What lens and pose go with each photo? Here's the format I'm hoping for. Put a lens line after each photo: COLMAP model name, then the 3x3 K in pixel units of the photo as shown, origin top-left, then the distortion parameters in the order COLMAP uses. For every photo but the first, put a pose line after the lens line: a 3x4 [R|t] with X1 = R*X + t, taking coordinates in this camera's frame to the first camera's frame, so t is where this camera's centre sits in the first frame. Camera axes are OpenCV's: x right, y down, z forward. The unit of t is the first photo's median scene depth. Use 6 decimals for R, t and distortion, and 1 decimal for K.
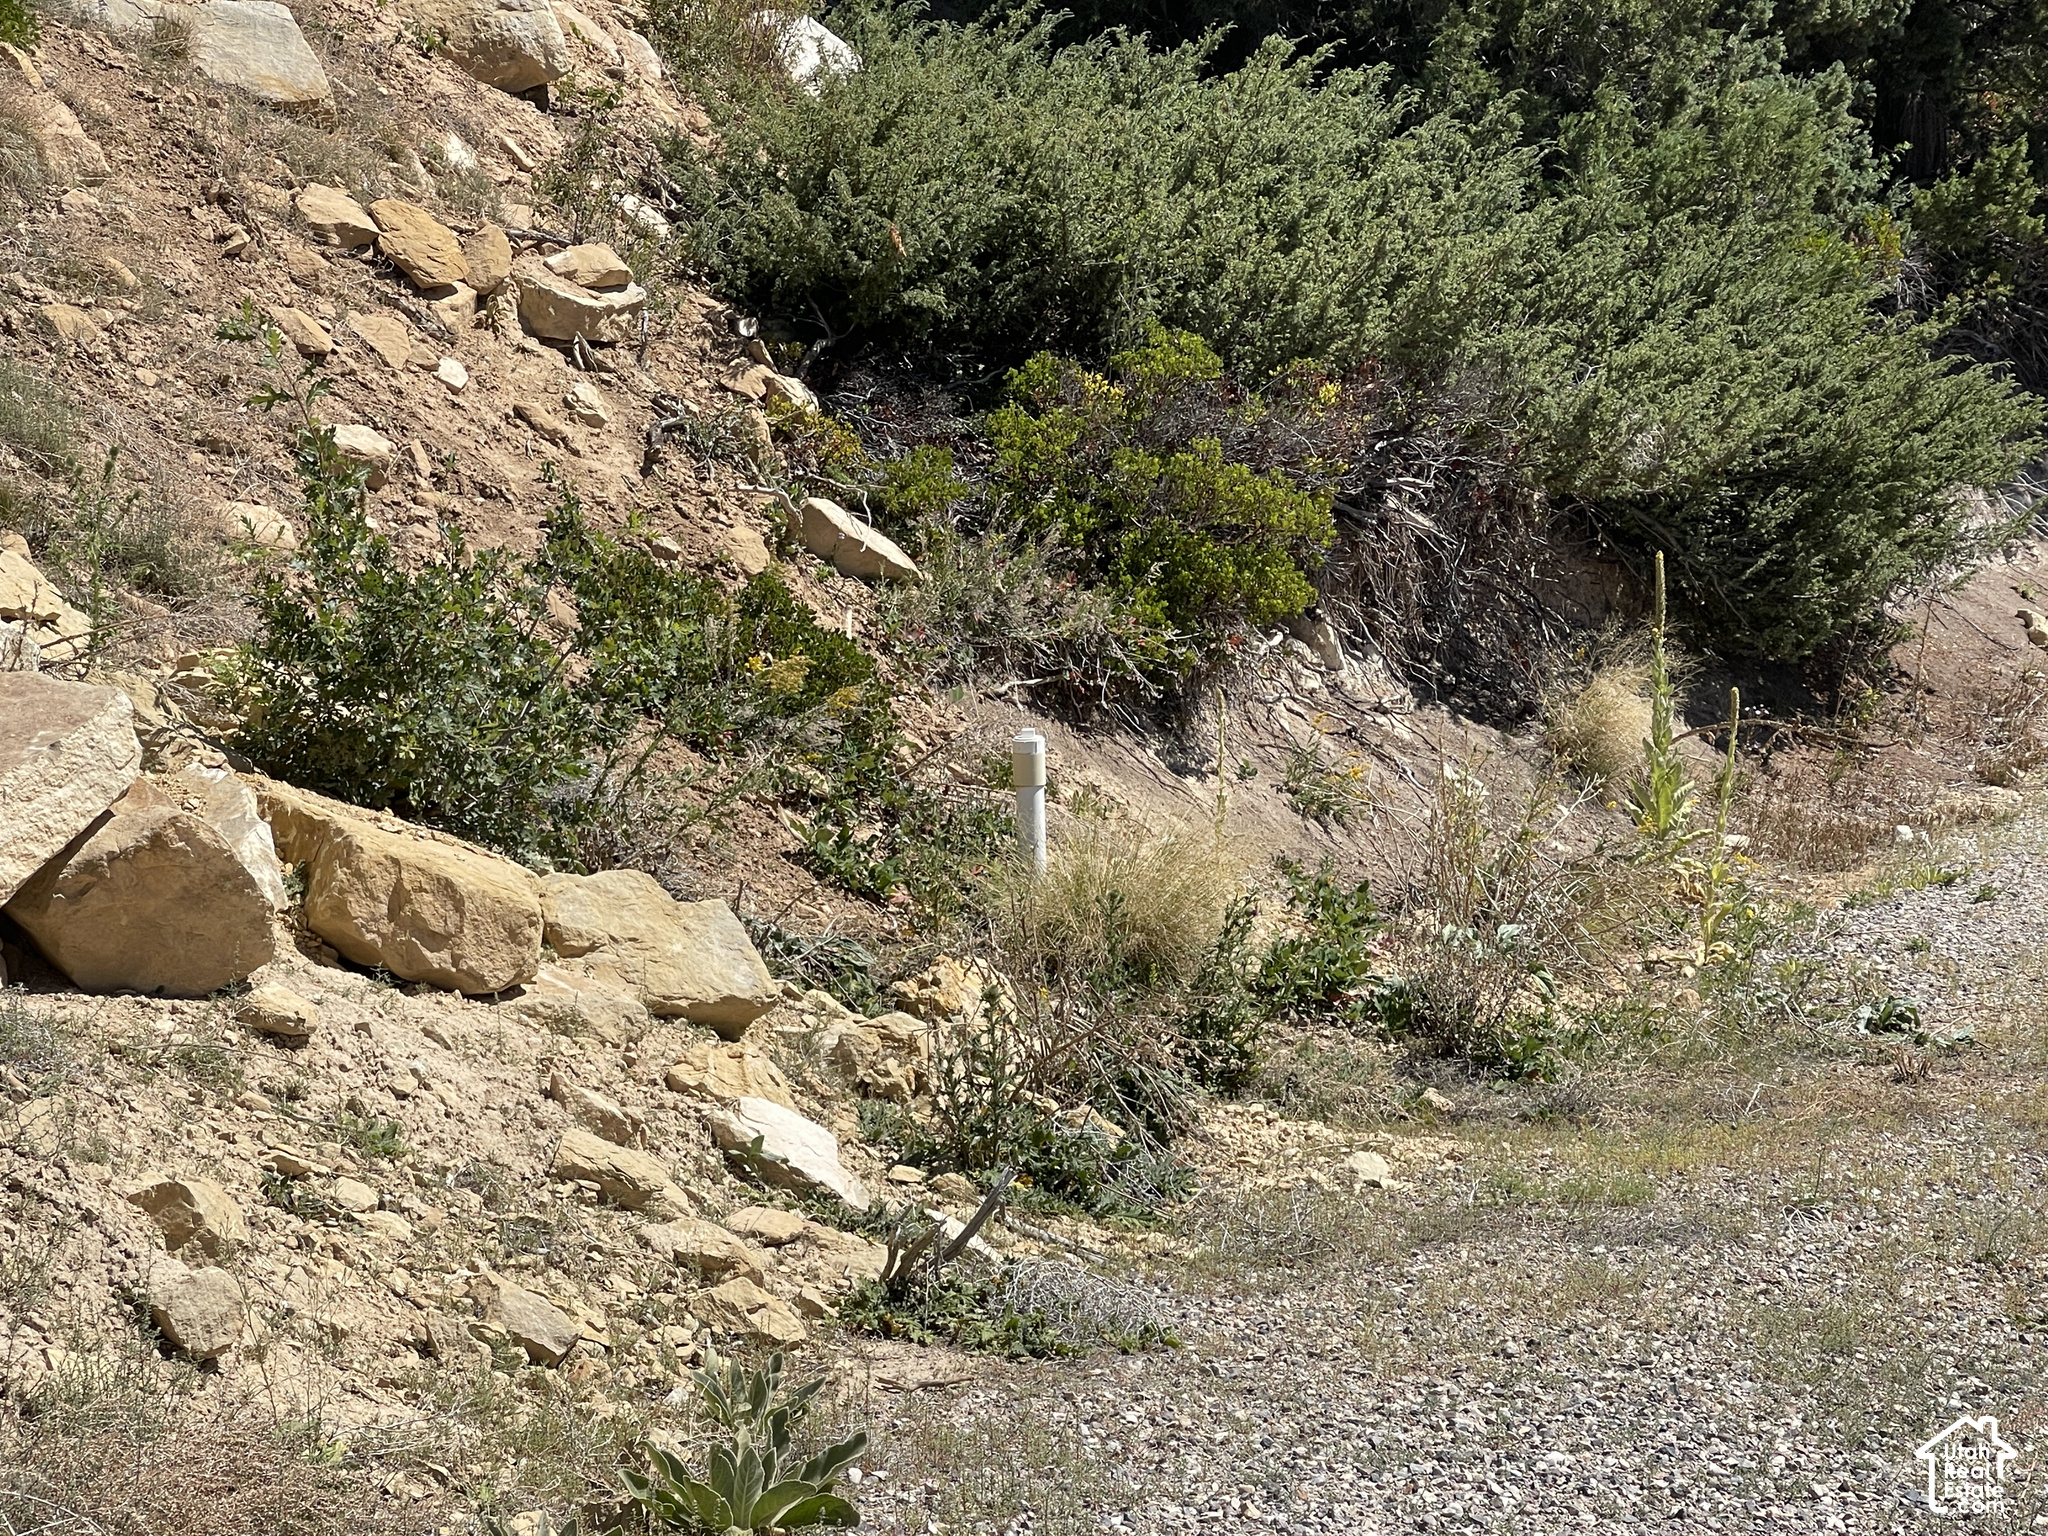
lens RADIAL K [[4621.7, 0, 1033.2], [0, 4621.7, 774.6], [0, 0, 1]] dist [0.167517, 0.000000]
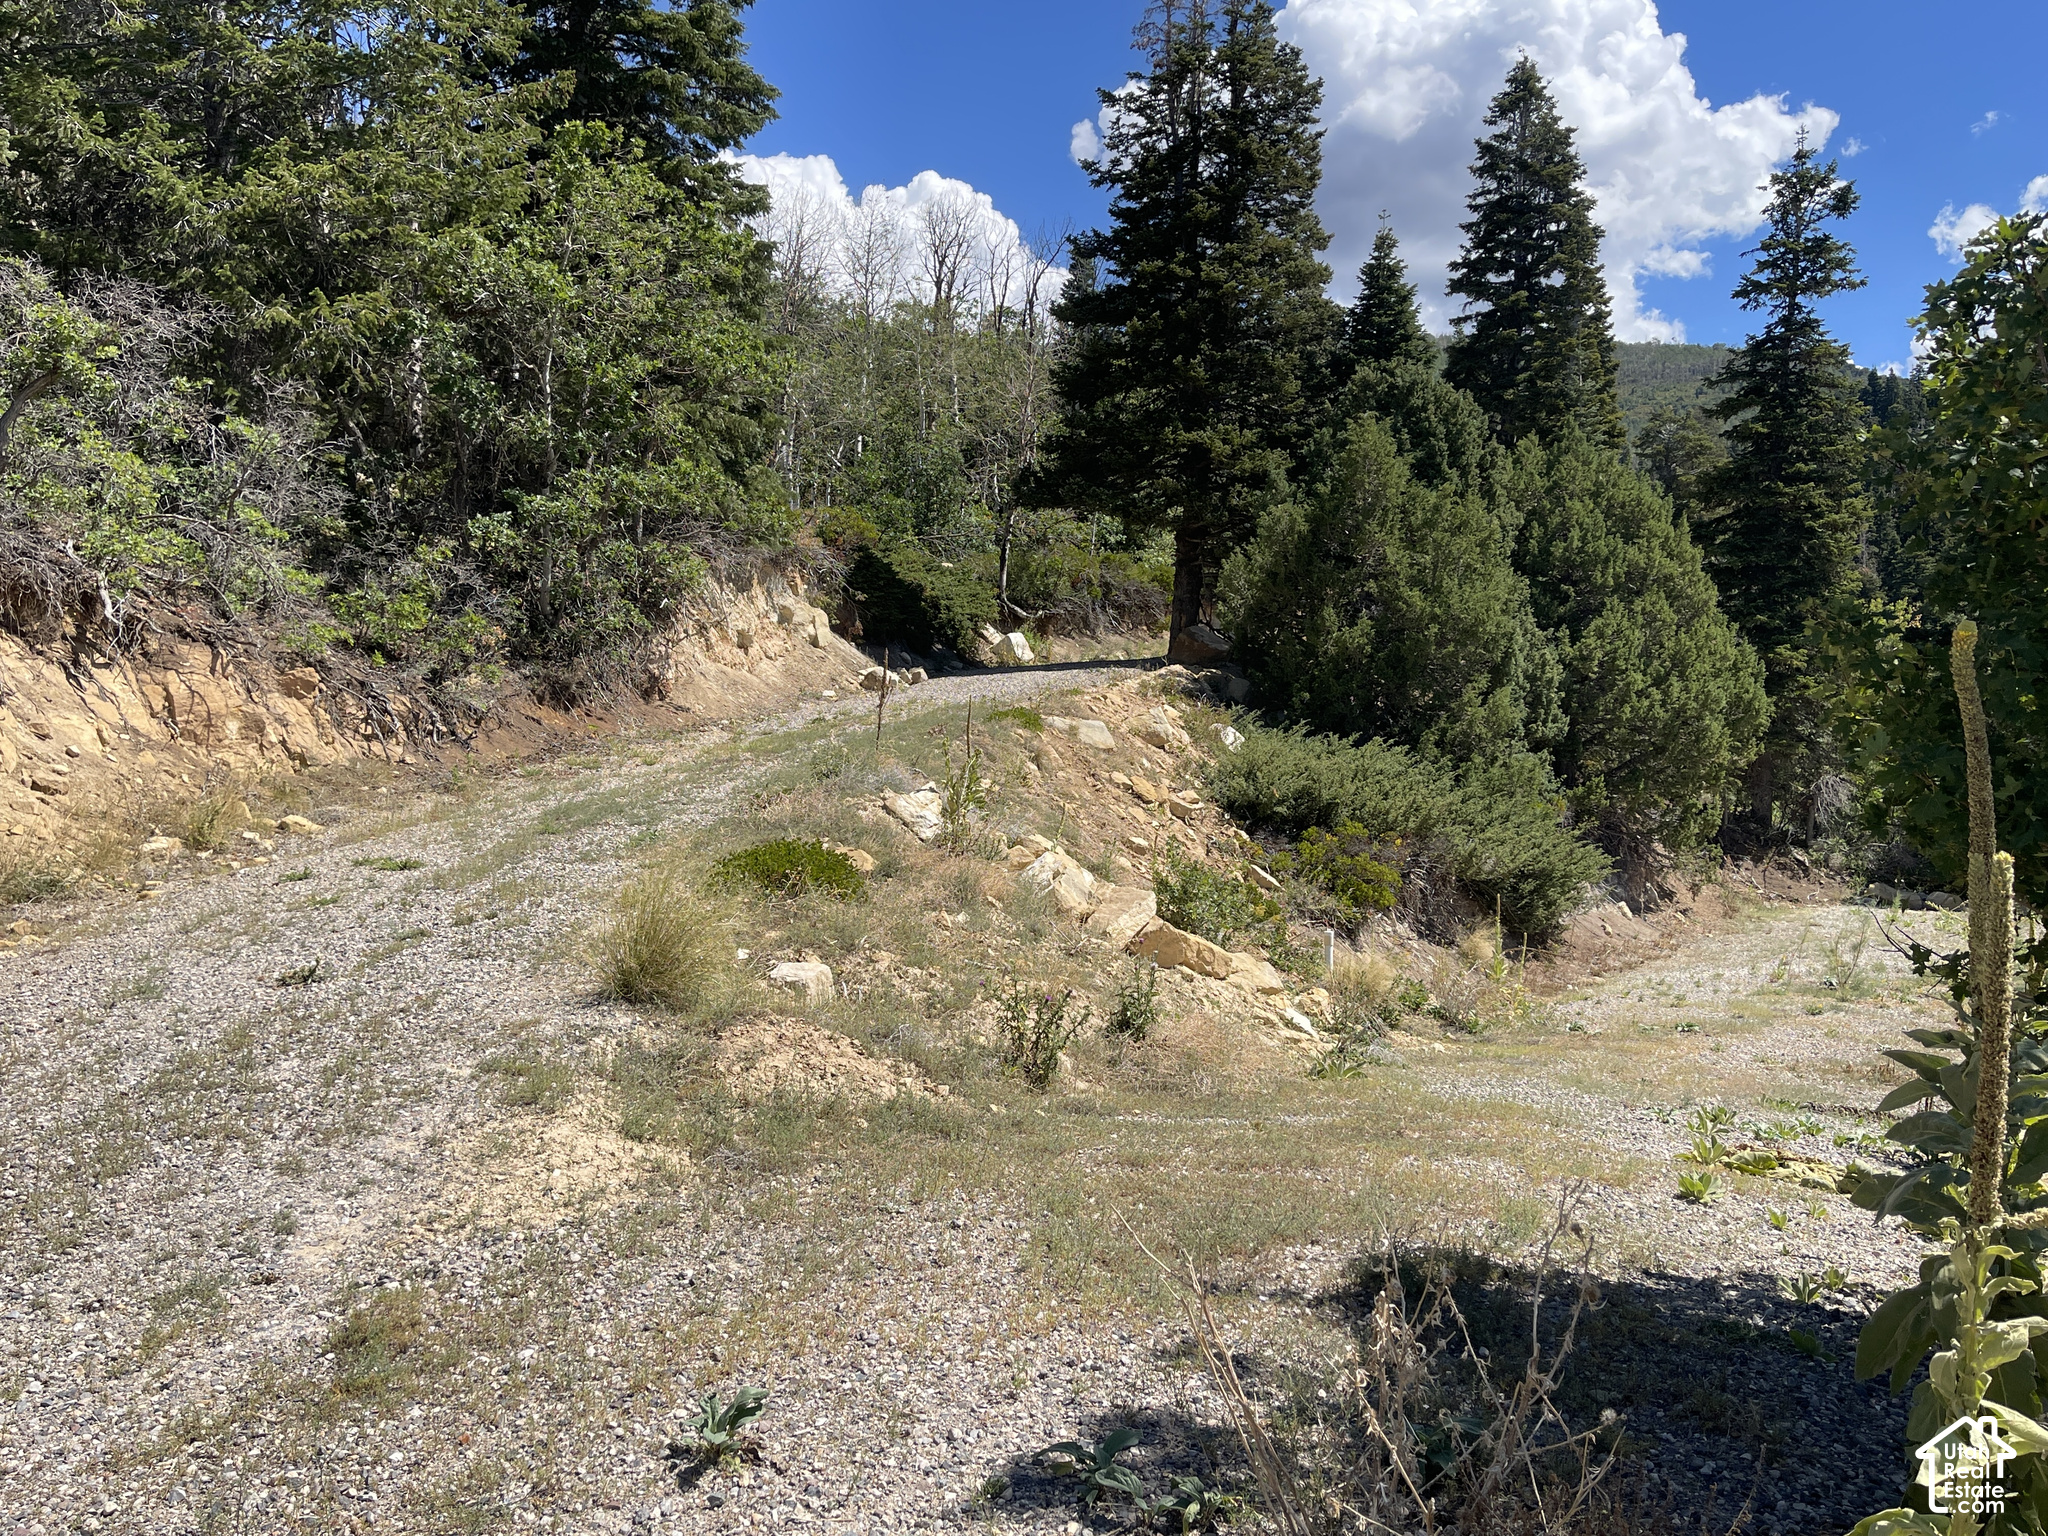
lens RADIAL K [[1696.5, 0, 1019.1], [0, 1696.5, 776.3], [0, 0, 1]] dist [0.031952, -0.023999]
pose [[0.993260, 0.033959, -0.110825, -0.083176], [-0.047575, 0.991311, -0.122630, 0.038666], [0.105698, 0.127076, 0.986245, -0.281658]]
